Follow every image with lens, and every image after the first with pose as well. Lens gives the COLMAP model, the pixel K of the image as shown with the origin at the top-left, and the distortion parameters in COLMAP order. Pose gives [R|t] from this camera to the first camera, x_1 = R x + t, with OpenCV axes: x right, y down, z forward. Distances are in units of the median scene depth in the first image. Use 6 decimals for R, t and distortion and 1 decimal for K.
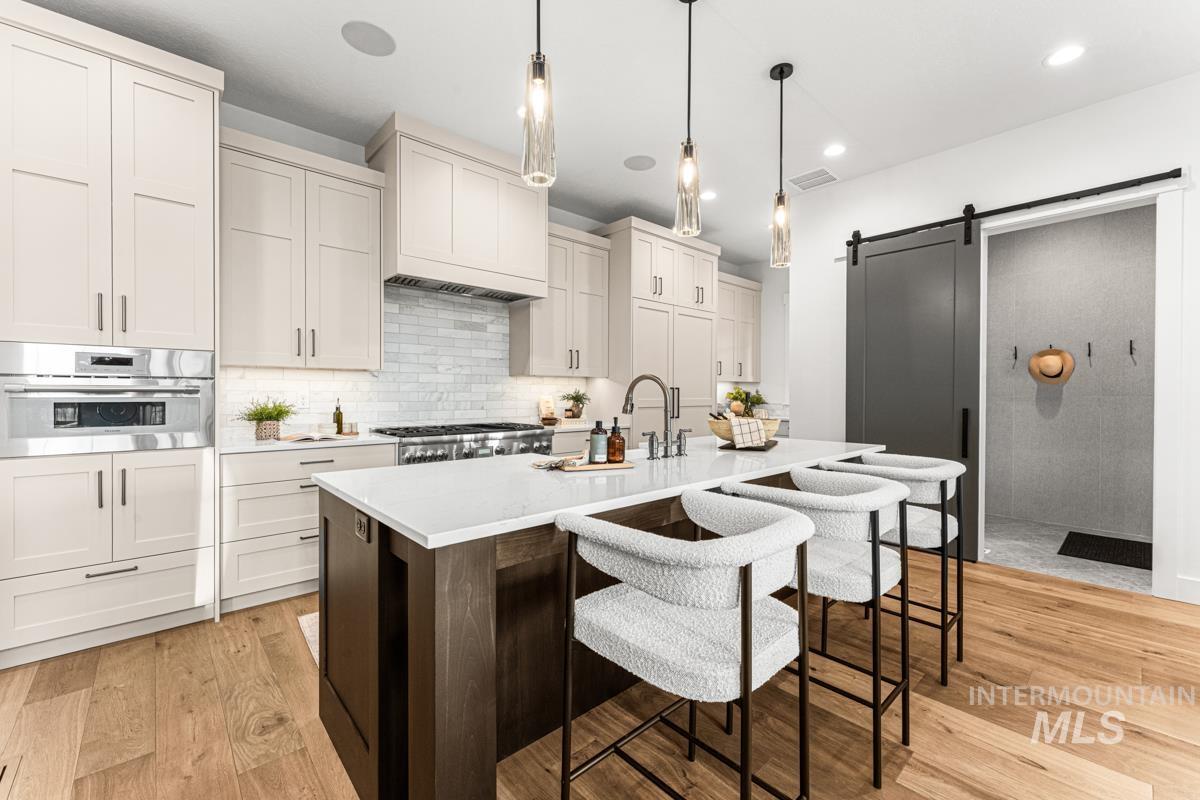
lens RADIAL K [[483.7, 0, 602.3], [0, 483.7, 394.5], [0, 0, 1]] dist [0.003292, -0.000865]
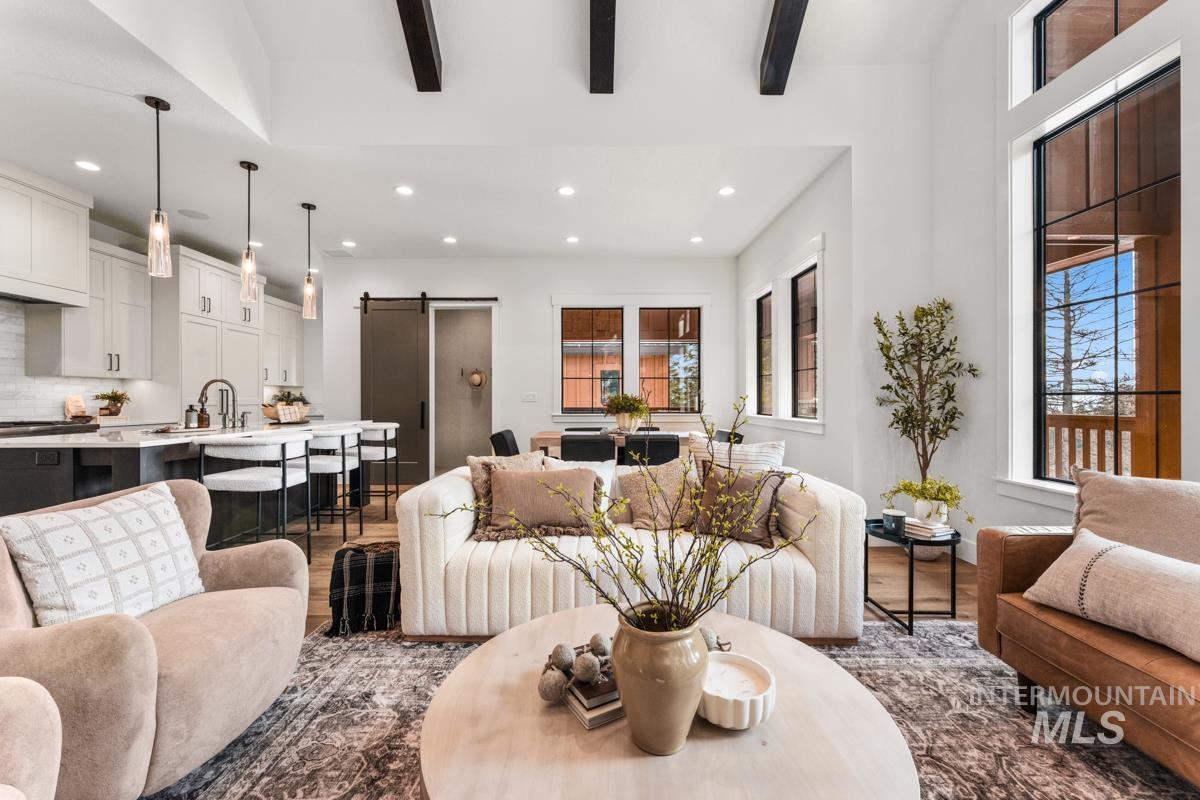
lens RADIAL K [[483.7, 0, 590.3], [0, 483.7, 401.8], [0, 0, 1]] dist [0.003292, -0.000865]
pose [[0.670429, -0.006754, 0.741943, -0.168082], [0.006182, 0.999975, 0.003516, 0.022657], [-0.741948, 0.002229, 0.670454, -0.619834]]
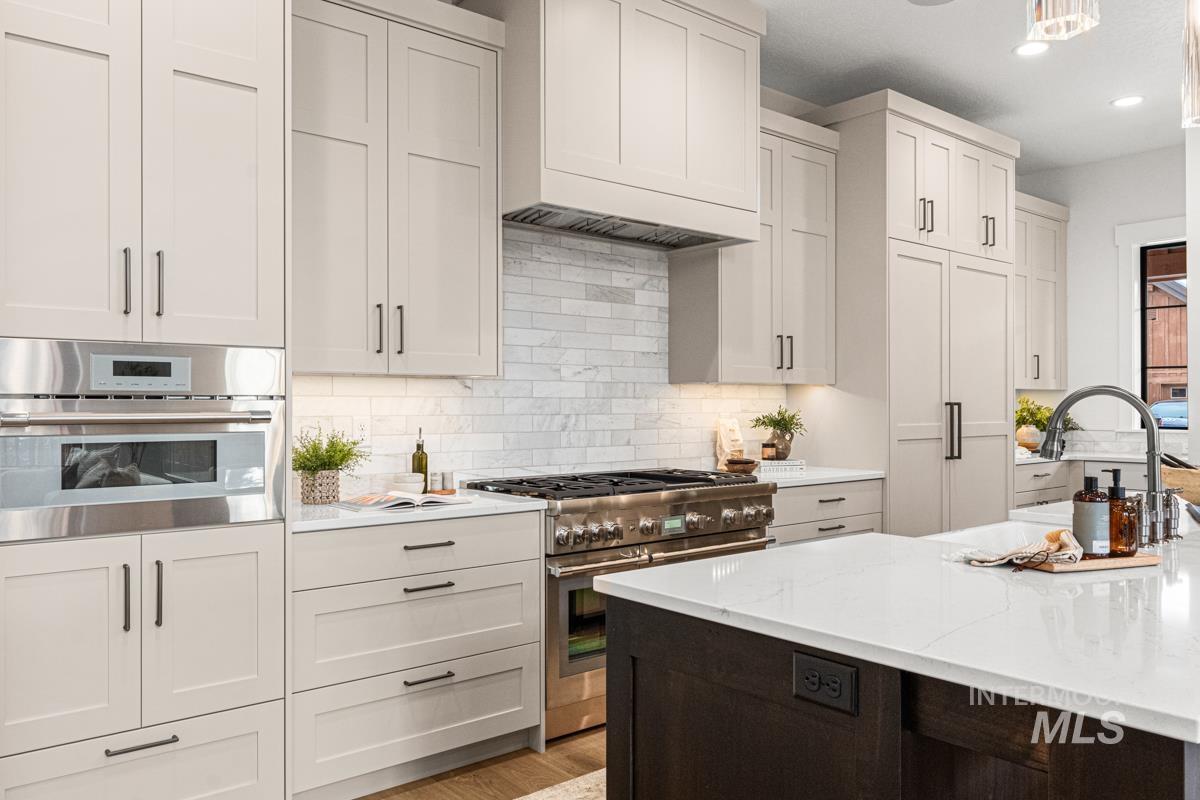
lens RADIAL K [[870.3, 0, 605.8], [0, 870.3, 402.5], [0, 0, 1]] dist [0.002425, -0.001881]
pose [[0.999084, -0.005367, -0.042445, -0.244247], [0.005062, 0.999961, -0.007279, -0.011206], [0.042482, 0.007058, 0.999072, 0.009659]]
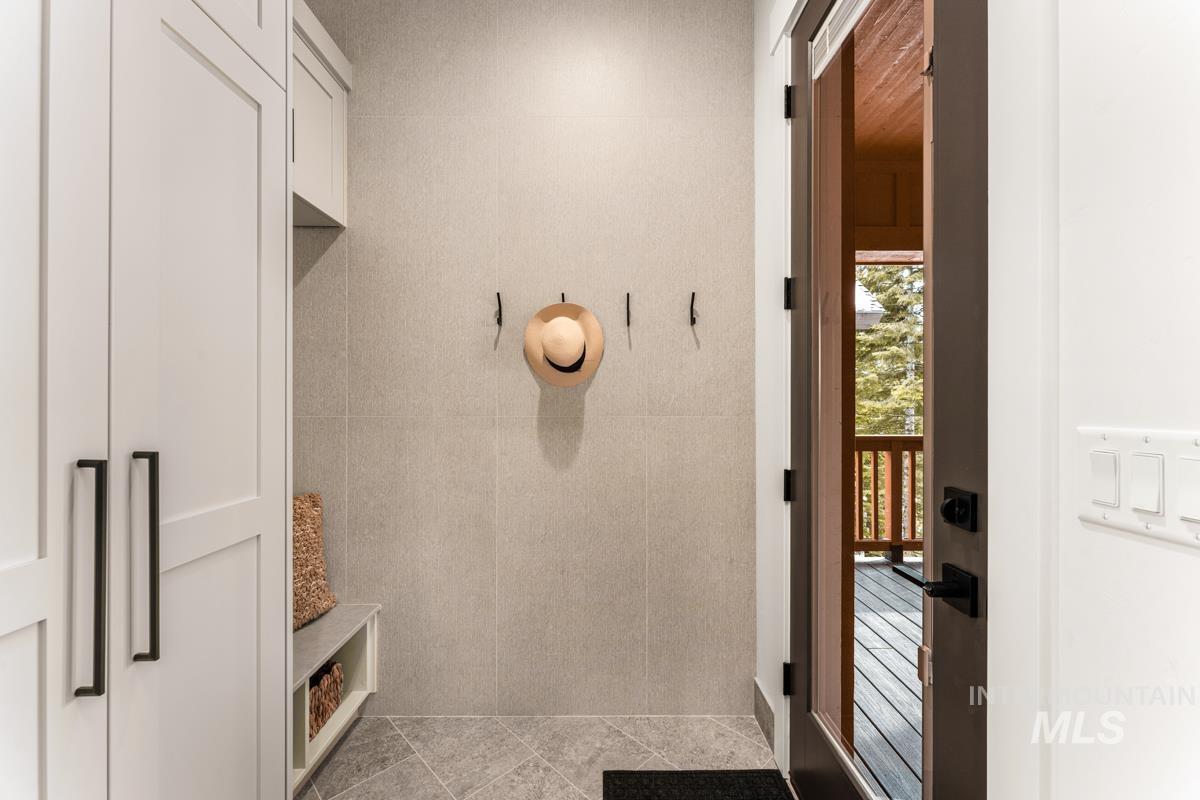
lens RADIAL K [[483.7, 0, 604.5], [0, 483.7, 399.7], [0, 0, 1]] dist [0.003292, -0.000865]
pose [[0.654528, -0.002787, 0.756033, 0.714121], [0.006167, 0.999980, -0.001653, -0.011285], [-0.756013, 0.005744, 0.654532, 0.791092]]
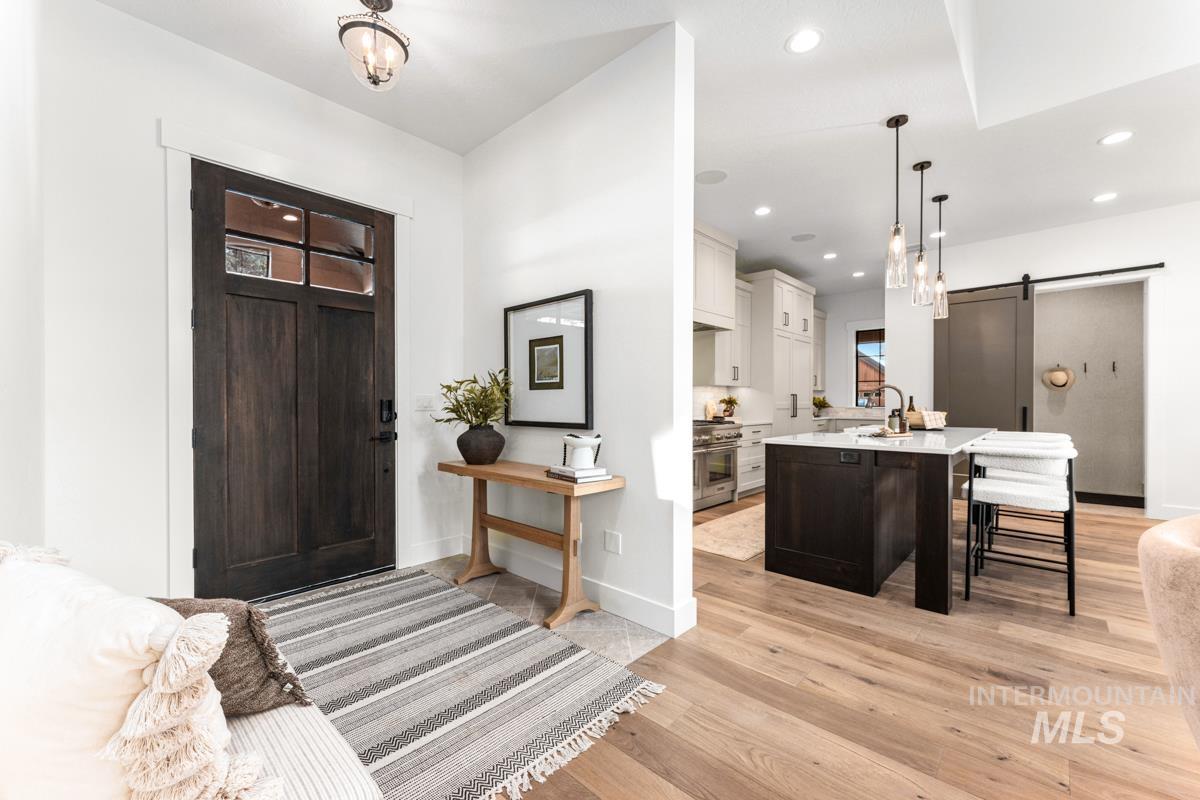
lens RADIAL K [[483.7, 0, 592.1], [0, 483.7, 400.7], [0, 0, 1]] dist [0.003292, -0.000865]
pose [[0.997049, -0.002157, 0.076741, -0.628814], [0.002618, 0.999979, -0.005902, 0.012020], [-0.076726, 0.006085, 0.997034, -0.362201]]
